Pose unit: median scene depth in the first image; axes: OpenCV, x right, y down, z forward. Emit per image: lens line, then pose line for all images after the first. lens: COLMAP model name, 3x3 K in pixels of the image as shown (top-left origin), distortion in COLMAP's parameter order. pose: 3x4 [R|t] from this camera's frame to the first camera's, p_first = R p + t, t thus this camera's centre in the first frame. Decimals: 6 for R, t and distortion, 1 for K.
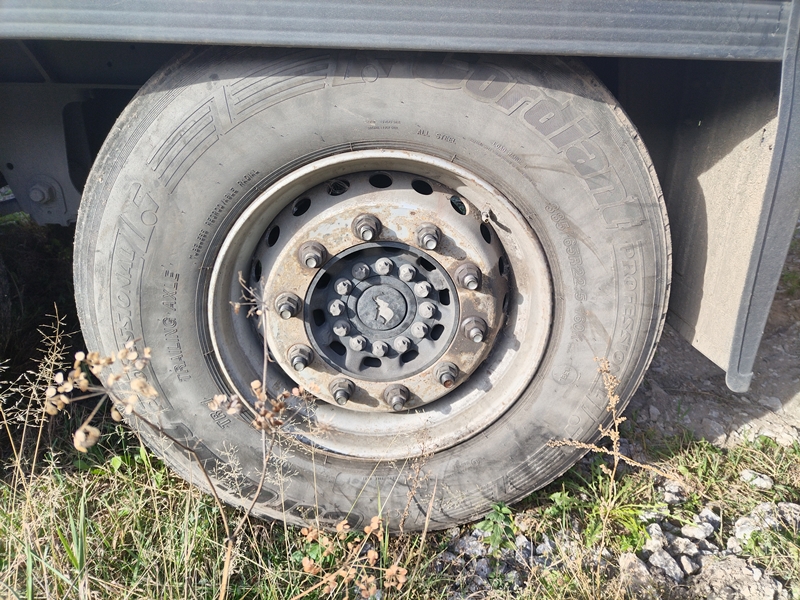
lens RADIAL K [[590.6, 0, 402.5], [0, 590.6, 302.6], [0, 0, 1]] dist [0.028382, -0.036522]
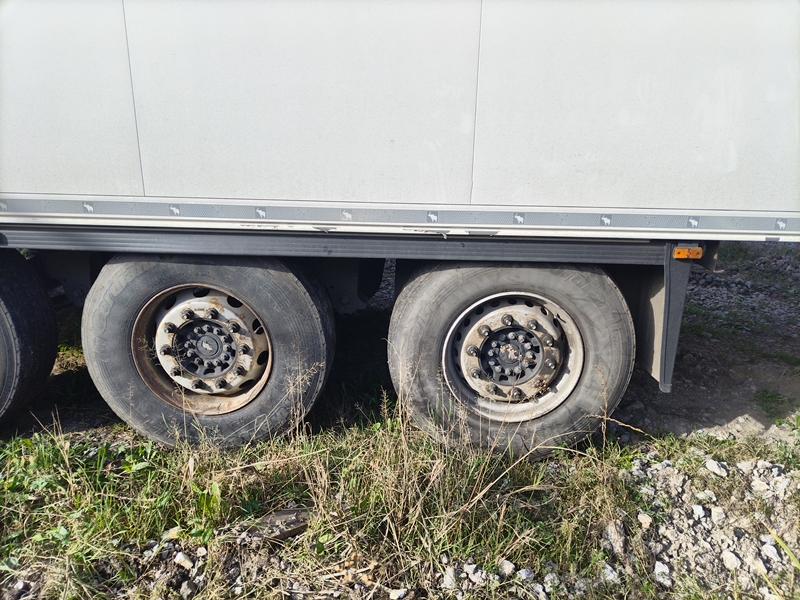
lens RADIAL K [[590.6, 0, 394.0], [0, 590.6, 298.8], [0, 0, 1]] dist [0.028382, -0.036522]
pose [[0.995683, 0.015356, -0.091544, -0.292743], [-0.027260, 0.991108, -0.130235, 0.116118], [0.088730, 0.132168, 0.987248, -1.441862]]
